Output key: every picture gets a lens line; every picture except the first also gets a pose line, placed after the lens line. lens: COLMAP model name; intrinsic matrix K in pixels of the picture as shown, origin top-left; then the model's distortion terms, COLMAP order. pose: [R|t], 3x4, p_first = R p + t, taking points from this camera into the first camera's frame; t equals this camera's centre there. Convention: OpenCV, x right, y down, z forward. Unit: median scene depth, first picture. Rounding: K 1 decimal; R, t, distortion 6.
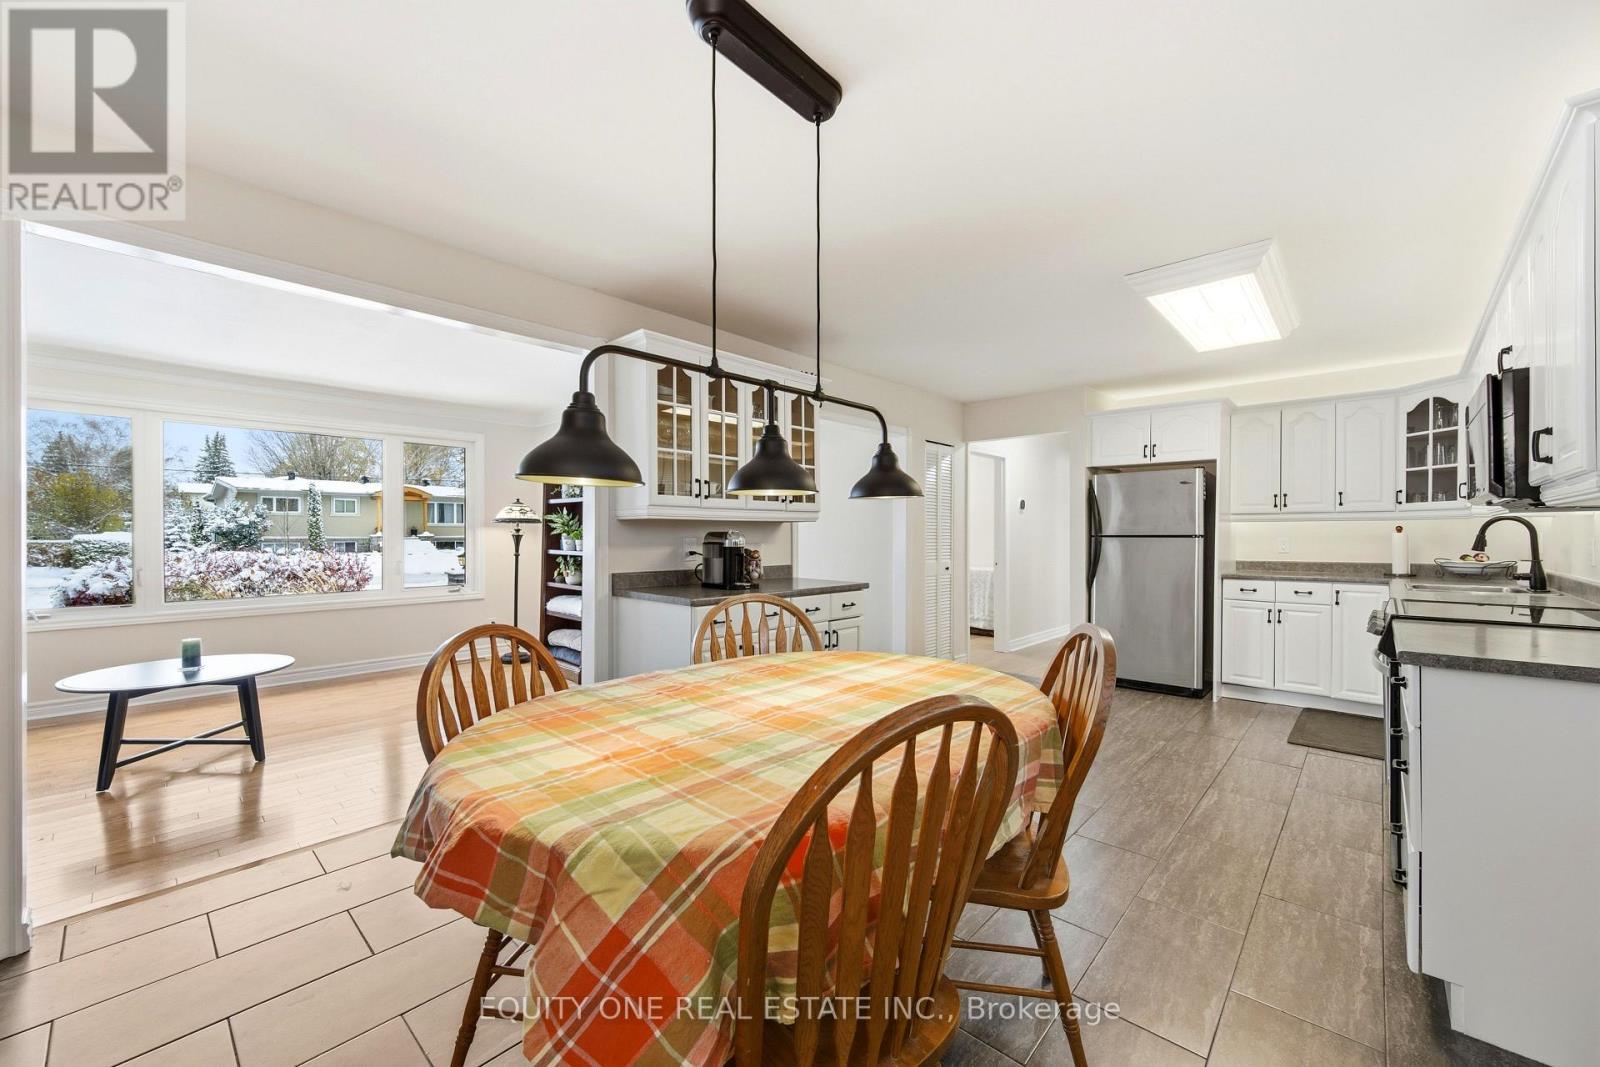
lens RADIAL K [[633.3, 0, 796.9], [0, 633.3, 535.8], [0, 0, 1]] dist [-0.000395, -0.000306]
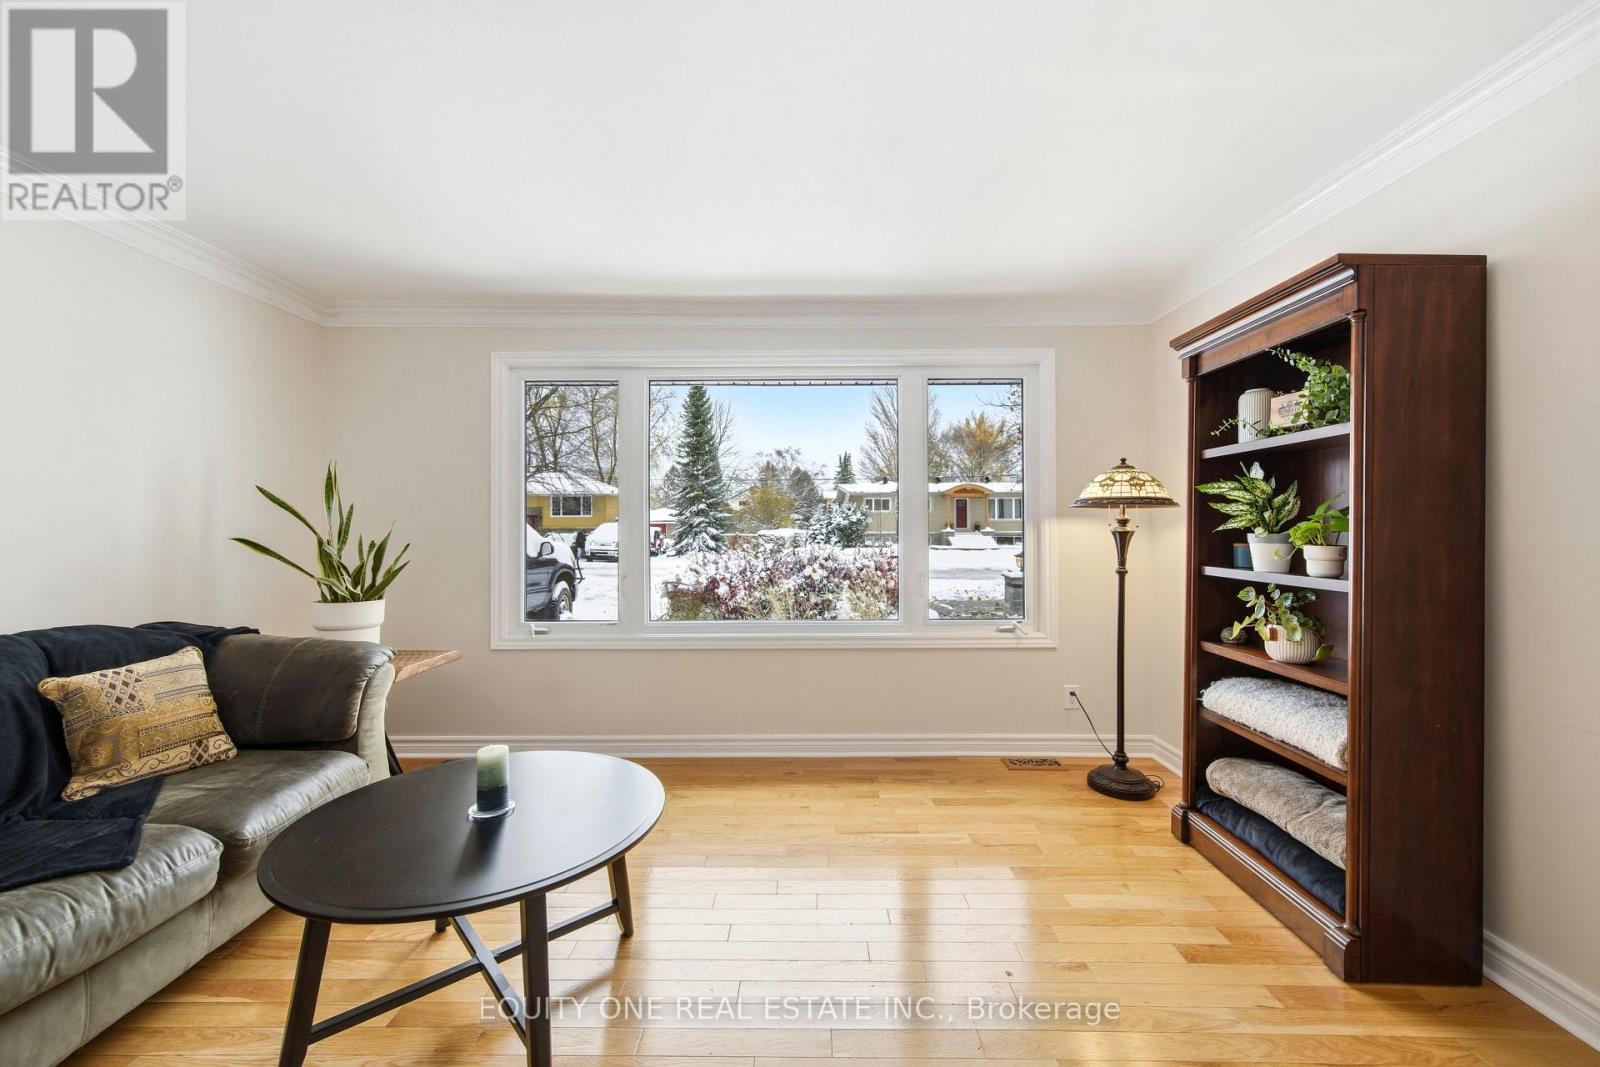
lens RADIAL K [[633.3, 0, 796.2], [0, 633.3, 524.3], [0, 0, 1]] dist [-0.000395, -0.000306]
pose [[0.676780, -0.007938, -0.736142, -0.263755], [0.000545, 0.999947, -0.010282, -0.002091], [0.736185, 0.006558, 0.676748, 0.505265]]
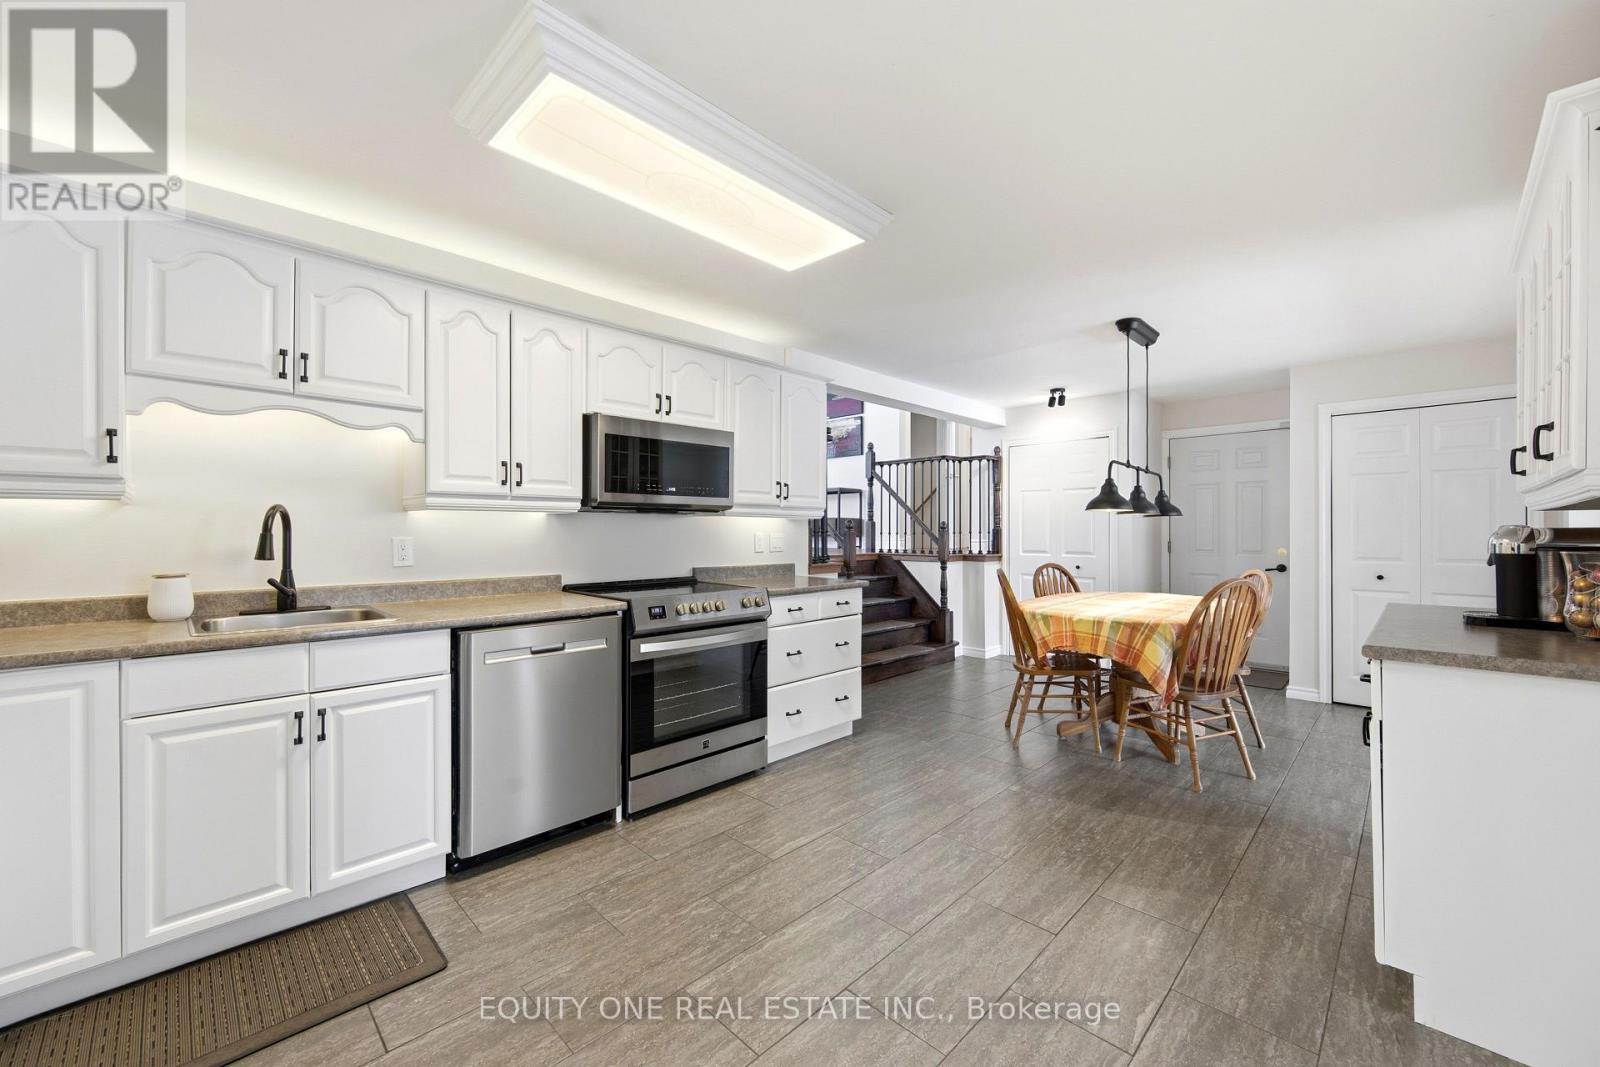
lens RADIAL K [[633.3, 0, 807.7], [0, 633.3, 533.3], [0, 0, 1]] dist [-0.000395, -0.000306]
pose [[-0.999799, 0.000591, 0.020021, 0.318989], [0.000693, 0.999987, 0.005090, -0.003124], [-0.020018, 0.005103, -0.999787, 0.952087]]
